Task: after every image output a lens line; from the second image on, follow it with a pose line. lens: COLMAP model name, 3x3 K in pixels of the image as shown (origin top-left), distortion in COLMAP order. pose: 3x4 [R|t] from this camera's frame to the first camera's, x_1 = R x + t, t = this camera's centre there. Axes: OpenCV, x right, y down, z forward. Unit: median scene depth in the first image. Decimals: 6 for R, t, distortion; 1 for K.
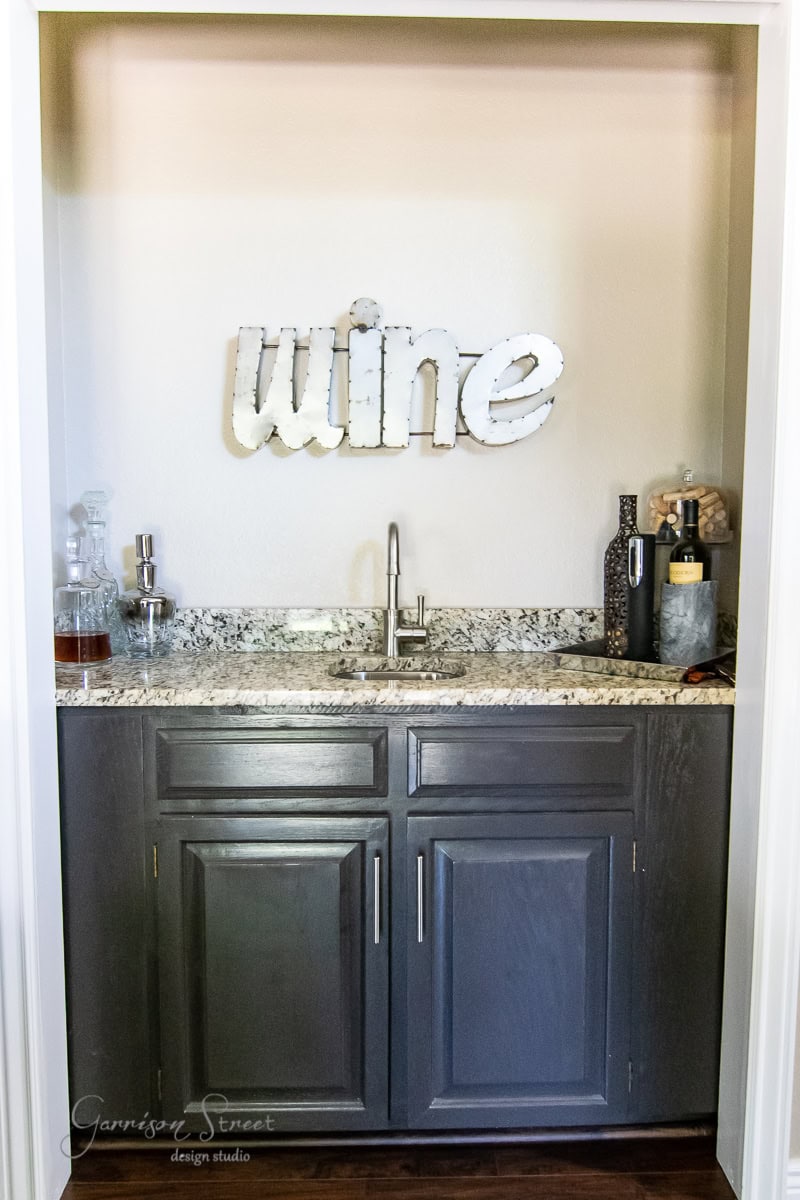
lens RADIAL K [[881.9, 0, 407.2], [0, 881.9, 604.0], [0, 0, 1]] dist [-0.000479, -0.000662]
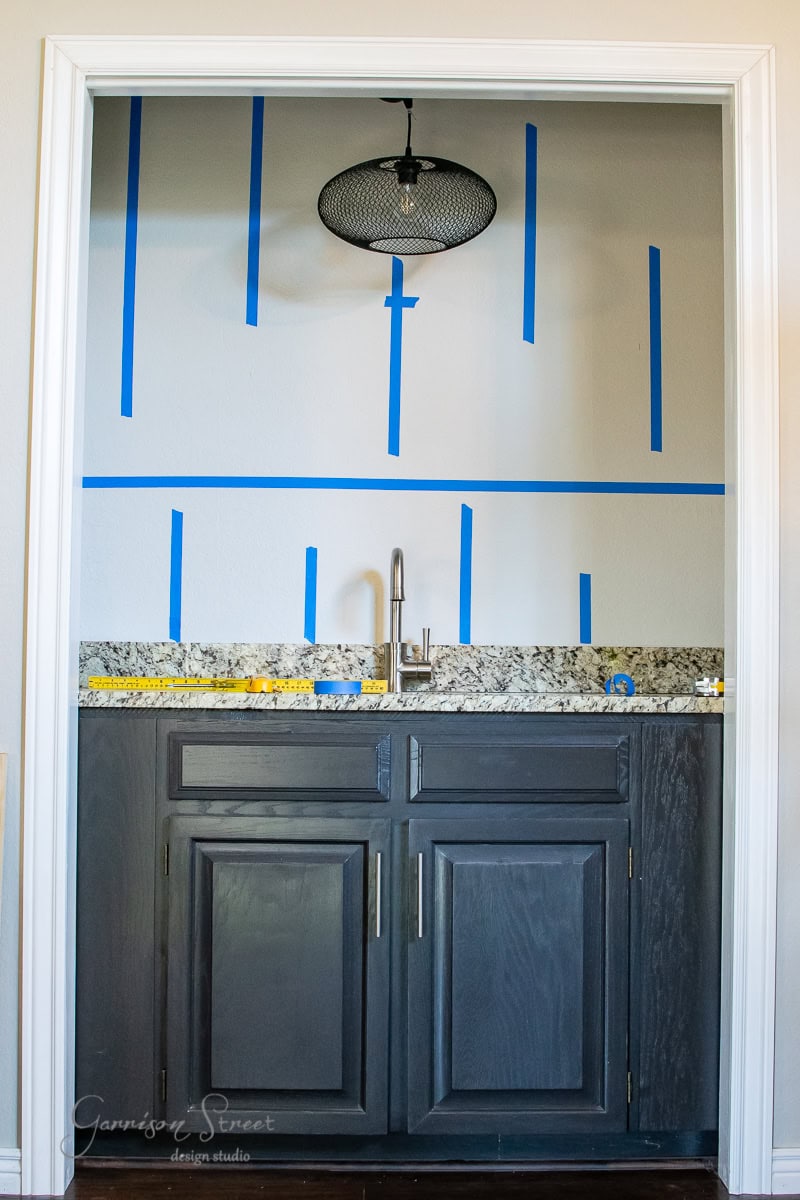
lens RADIAL K [[1880.3, 0, 395.1], [0, 1880.3, 604.7], [0, 0, 1]] dist [-0.187352, 0.162070]
pose [[0.999873, 0.005297, -0.015042, 0.012477], [-0.007175, 0.991789, -0.127687, 0.216532], [0.014243, 0.127779, 0.991700, -0.963826]]
